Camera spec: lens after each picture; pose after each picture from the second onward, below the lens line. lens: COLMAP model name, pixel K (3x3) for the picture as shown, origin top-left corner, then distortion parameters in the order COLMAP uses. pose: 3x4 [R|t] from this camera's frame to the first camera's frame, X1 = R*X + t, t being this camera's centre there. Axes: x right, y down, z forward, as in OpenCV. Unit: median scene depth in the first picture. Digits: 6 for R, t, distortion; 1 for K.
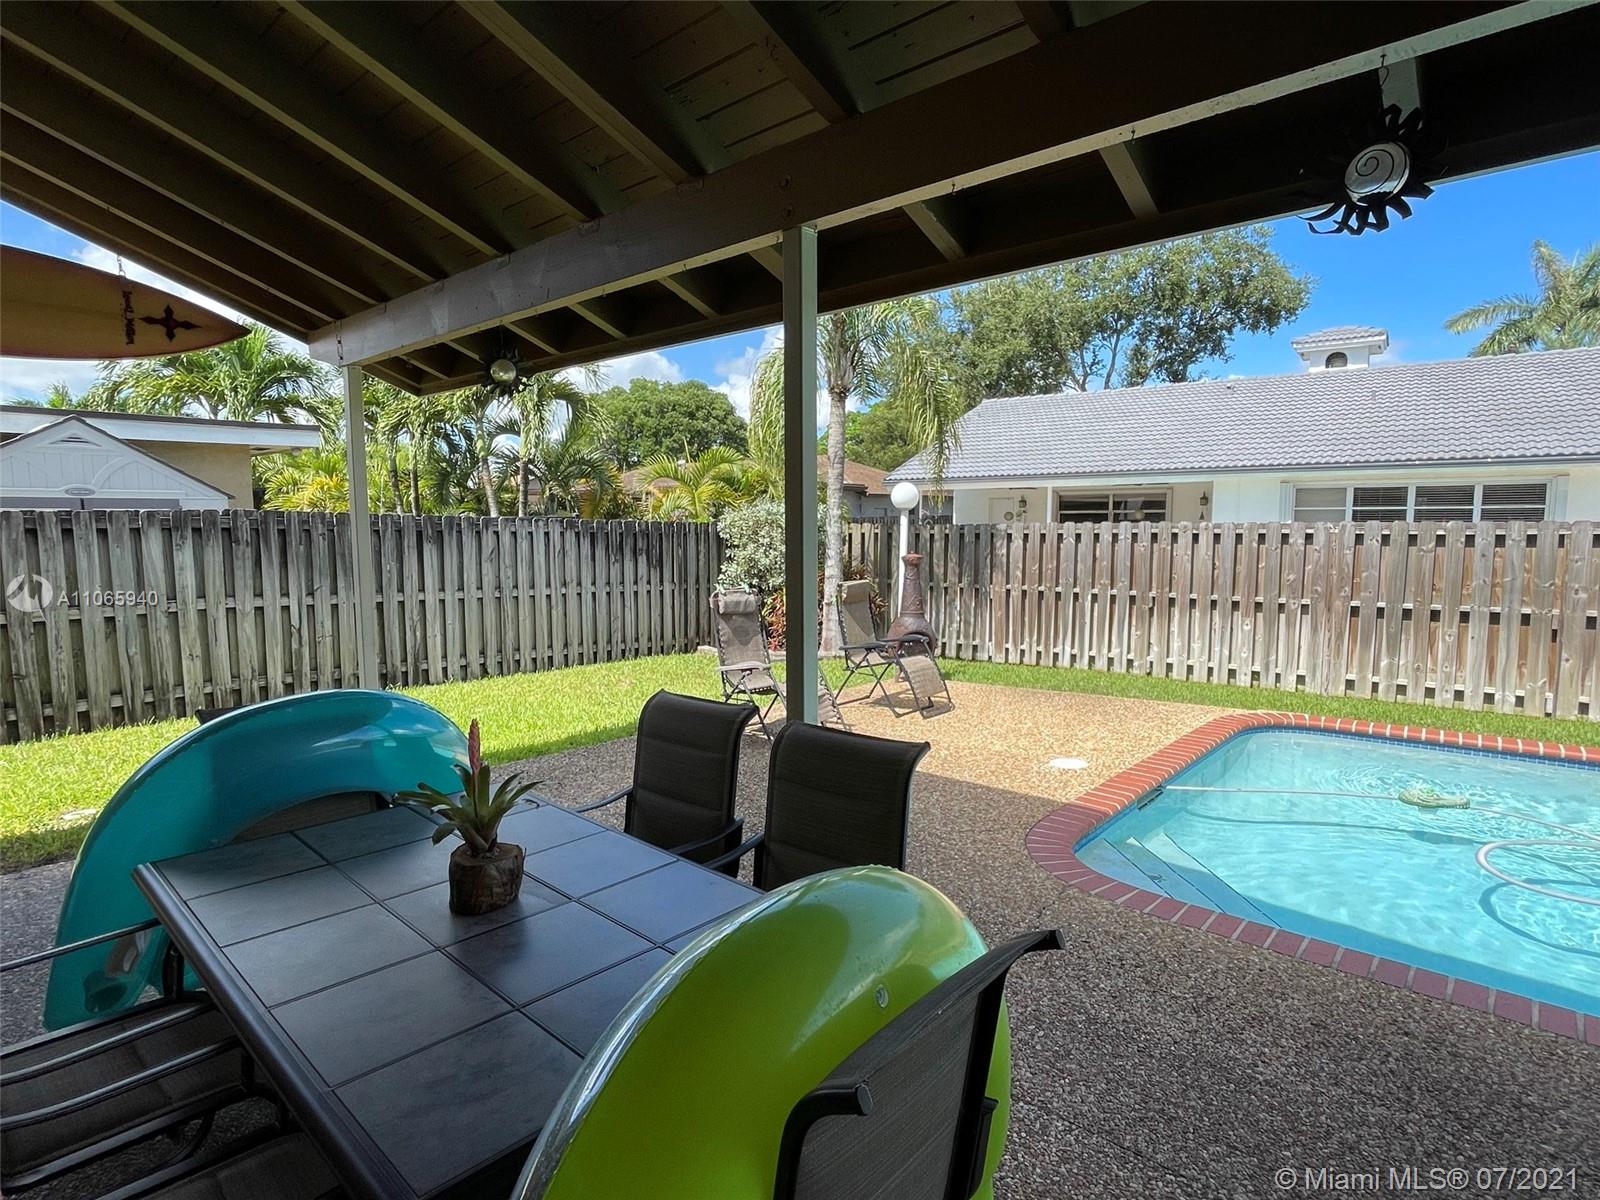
lens RADIAL K [[844.0, 0, 802.4], [0, 844.0, 613.7], [0, 0, 1]] dist [-0.017732, 0.008194]
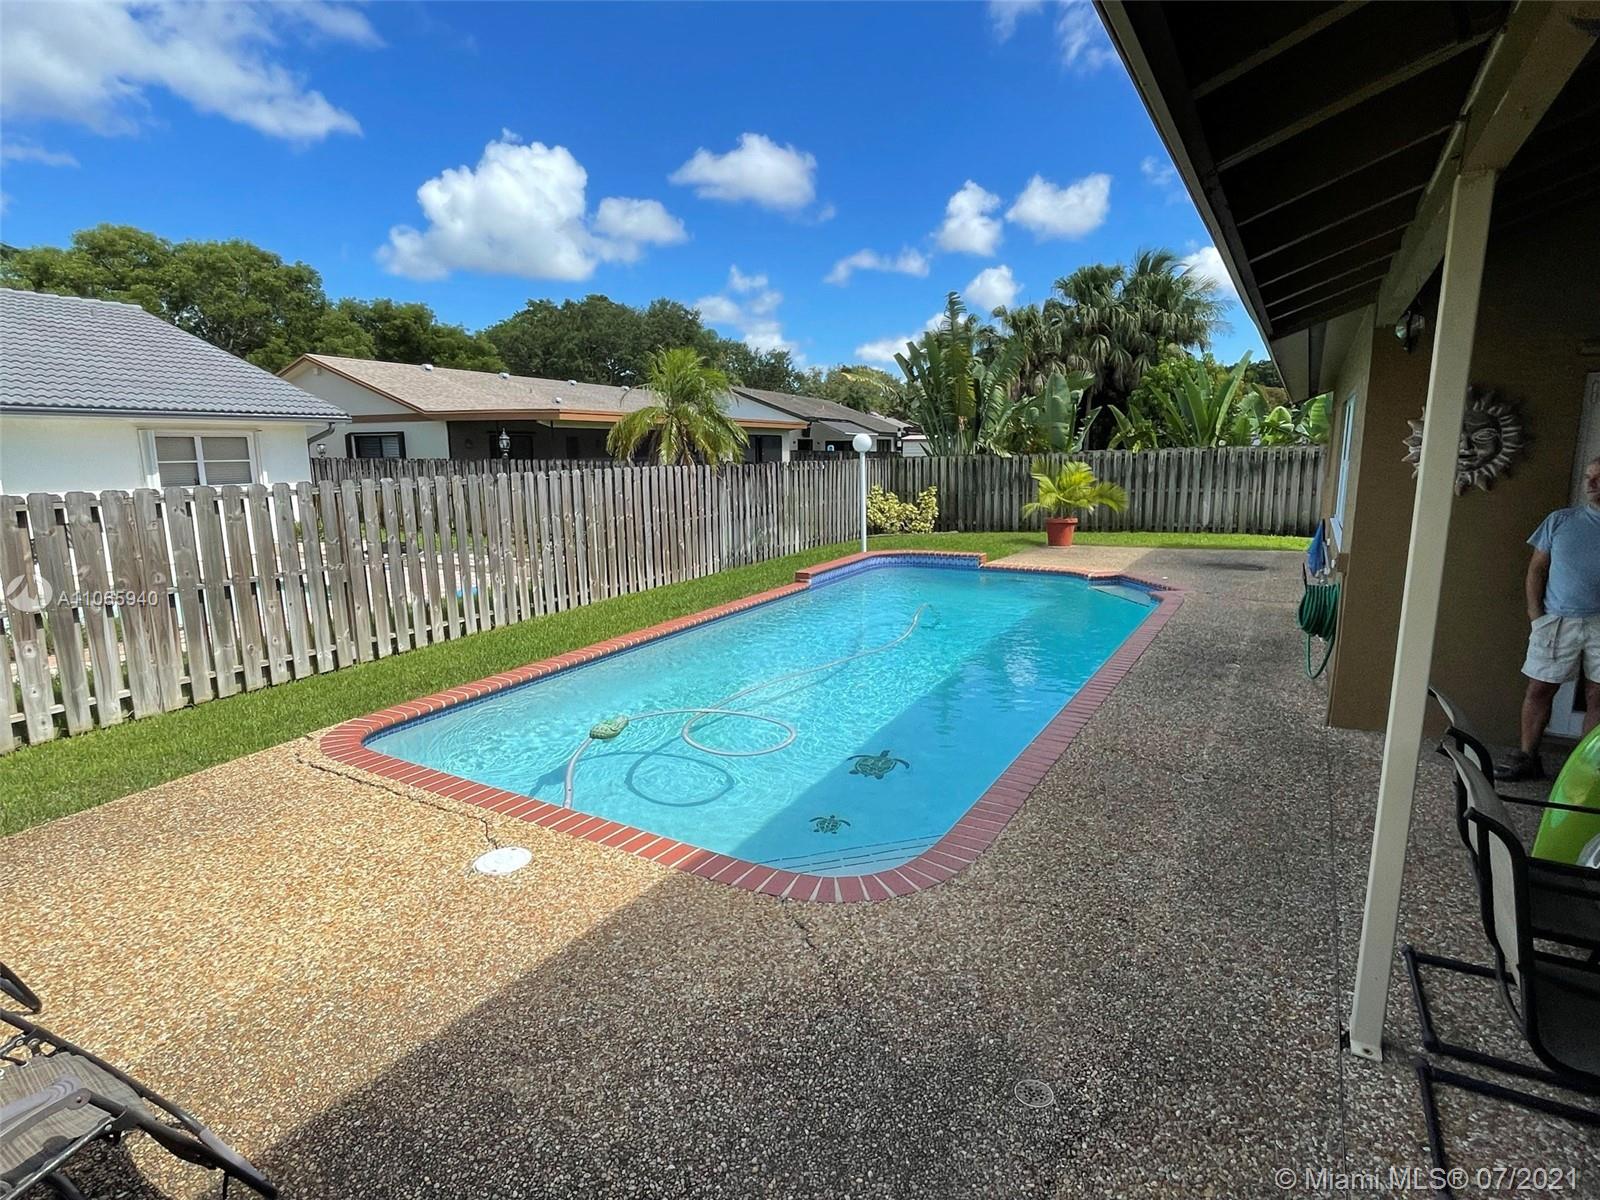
lens RADIAL K [[844.0, 0, 796.2], [0, 844.0, 598.1], [0, 0, 1]] dist [-0.017732, 0.008194]
pose [[-0.187081, -0.161392, 0.968996, -0.214918], [0.116401, 0.975820, 0.185002, -0.077864], [-0.975424, 0.147403, -0.163772, 0.506344]]
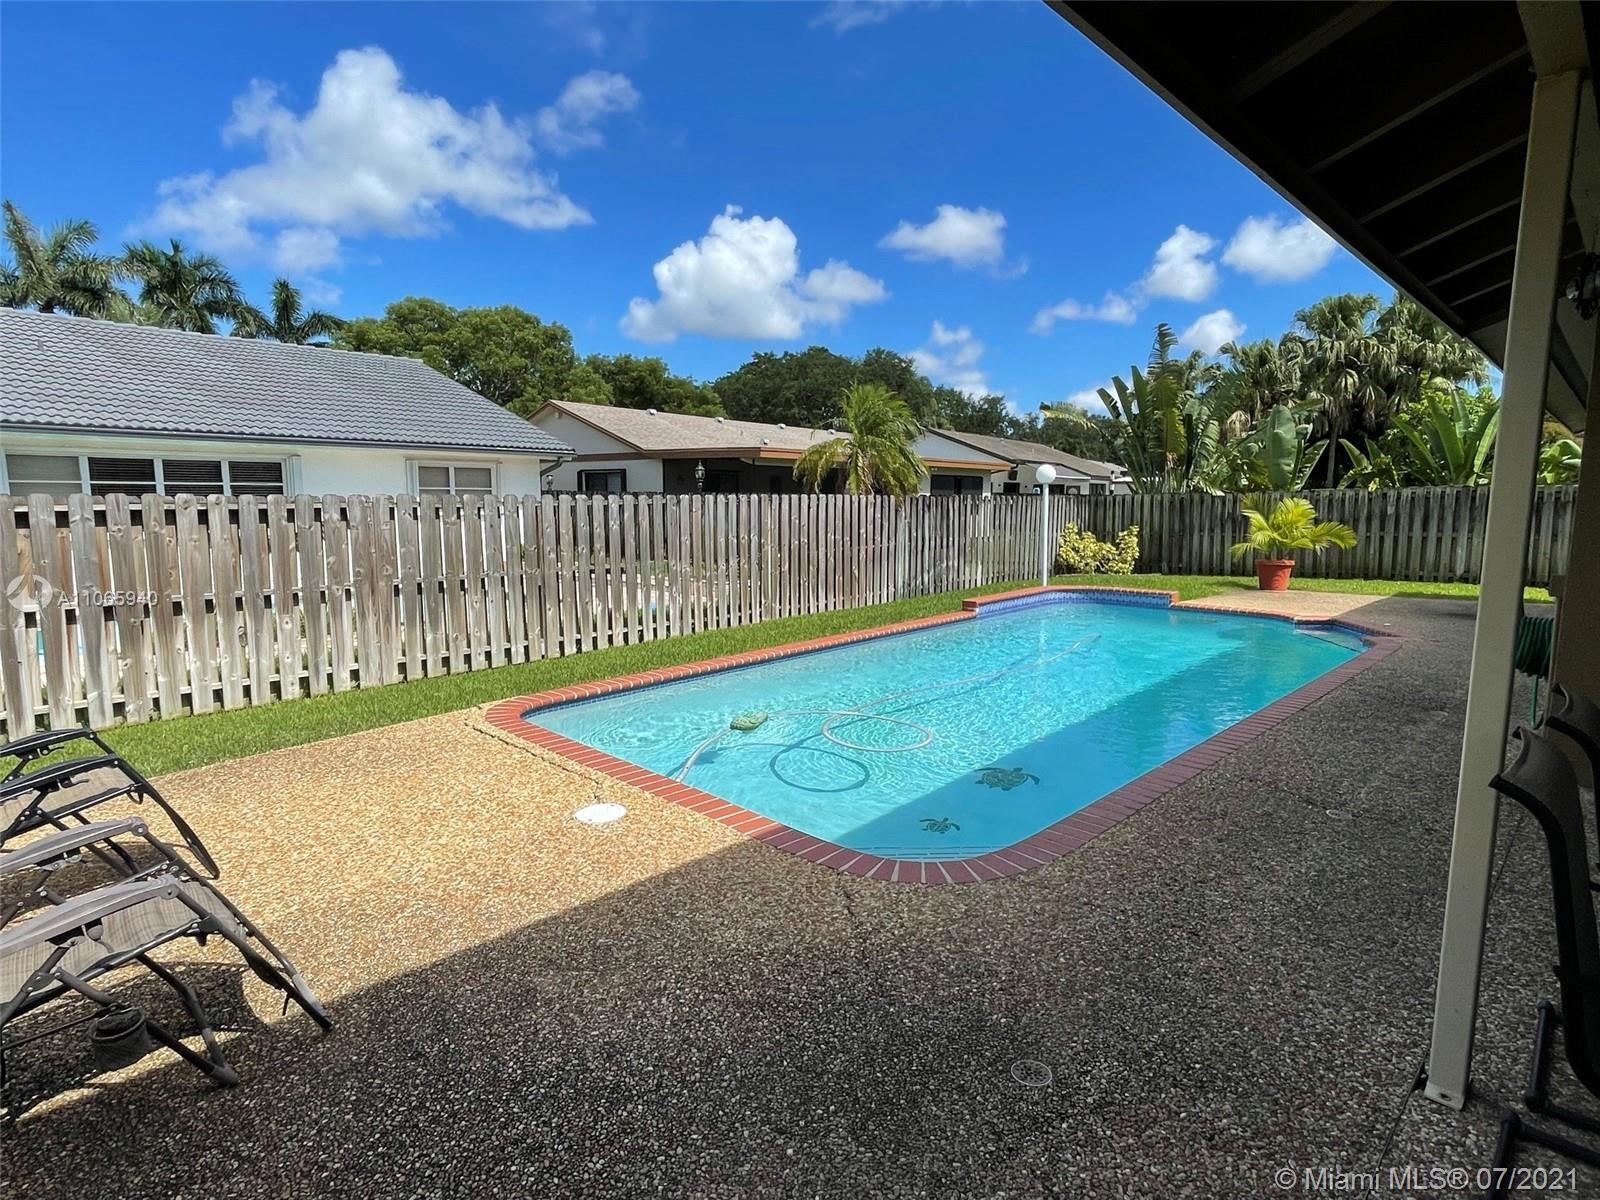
lens RADIAL K [[844.0, 0, 800.2], [0, 844.0, 594.0], [0, 0, 1]] dist [-0.017732, 0.008194]
pose [[0.056033, -0.106826, 0.992698, -0.236478], [0.105515, 0.989325, 0.100507, -0.042629], [-0.992838, 0.099113, 0.066707, 0.450652]]
